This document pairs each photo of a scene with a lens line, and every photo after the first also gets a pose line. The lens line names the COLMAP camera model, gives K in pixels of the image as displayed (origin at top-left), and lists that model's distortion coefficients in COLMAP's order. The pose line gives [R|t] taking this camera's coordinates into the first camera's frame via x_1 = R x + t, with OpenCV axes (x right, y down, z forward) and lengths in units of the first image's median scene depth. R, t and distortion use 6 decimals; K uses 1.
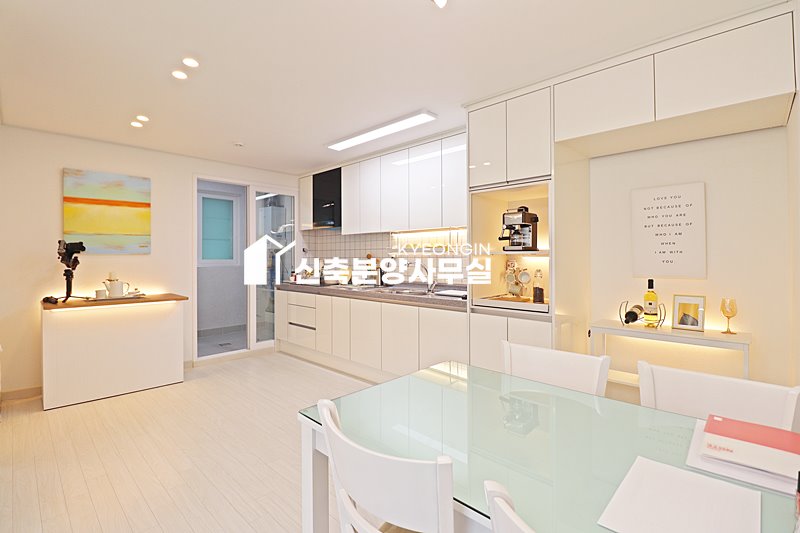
lens RADIAL K [[375.6, 0, 400.5], [0, 375.6, 257.5], [0, 0, 1]] dist [-0.002310, -0.012398]
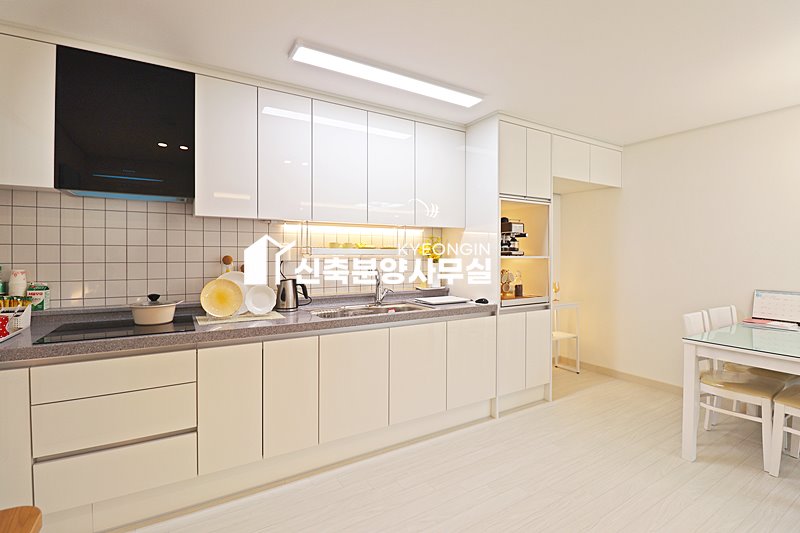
lens RADIAL K [[369.5, 0, 400.5], [0, 369.5, 259.6], [0, 0, 1]] dist [-0.002626, -0.011427]
pose [[0.261624, -0.006545, 0.965148, -0.798235], [-0.000843, 0.999975, 0.007010, -0.010755], [-0.965169, -0.002647, 0.261612, 0.920549]]
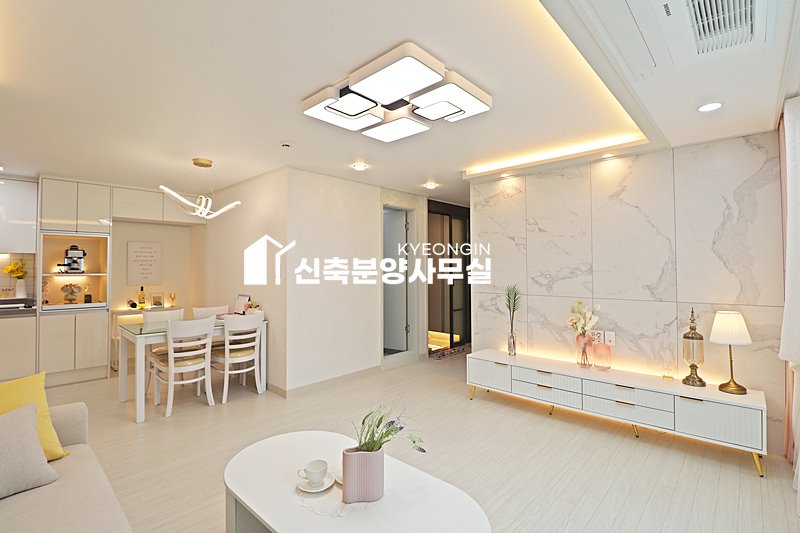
lens RADIAL K [[369.5, 0, 400.5], [0, 369.5, 259.6], [0, 0, 1]] dist [-0.002626, -0.011427]
pose [[-0.017414, 0.027906, 0.999459, -1.153229], [0.003131, 0.999607, -0.027856, -0.024487], [-0.999843, 0.002644, -0.017495, -0.339401]]
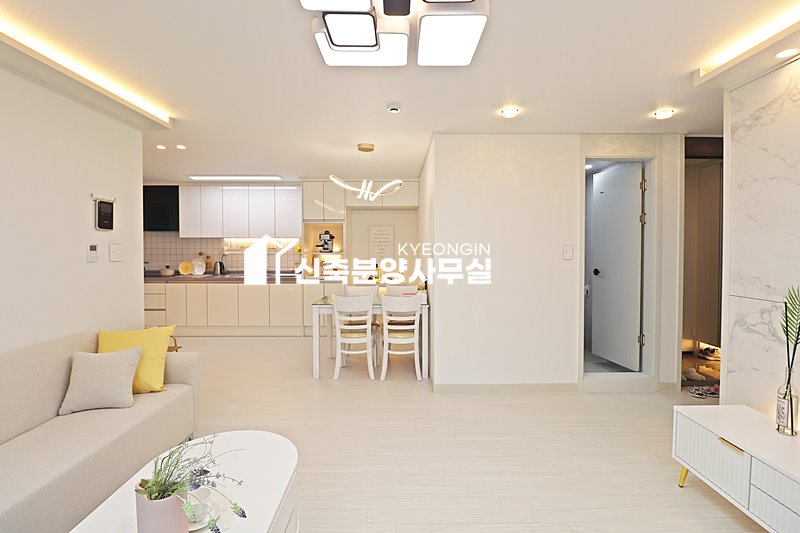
lens RADIAL K [[375.6, 0, 400.5], [0, 375.6, 257.5], [0, 0, 1]] dist [-0.002310, -0.012398]
pose [[0.715895, -0.012590, 0.698094, -0.764647], [-0.002415, 0.999787, 0.020509, -0.028575], [-0.698204, -0.016368, 0.715712, -0.710289]]
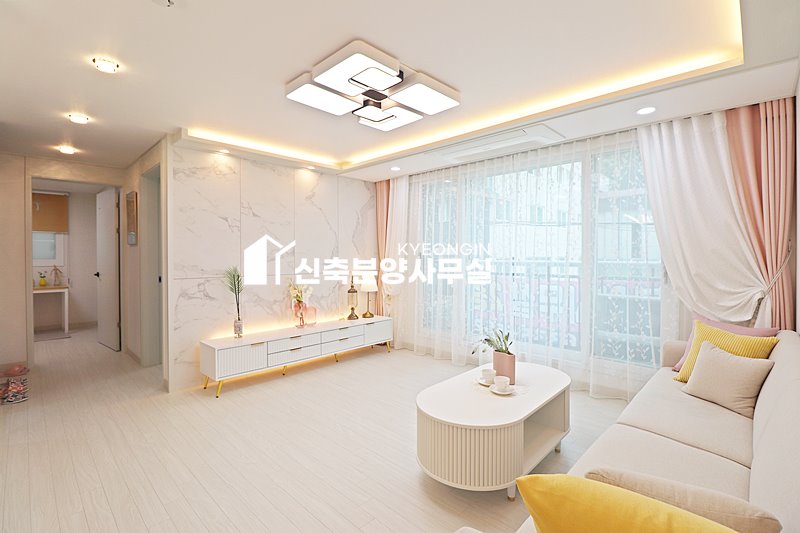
lens RADIAL K [[369.5, 0, 400.5], [0, 369.5, 259.6], [0, 0, 1]] dist [-0.002626, -0.011427]
pose [[-0.999984, 0.005681, -0.000812, -0.468249], [0.005671, 0.999920, 0.011328, -0.008289], [0.000876, 0.011323, -0.999936, 0.471154]]
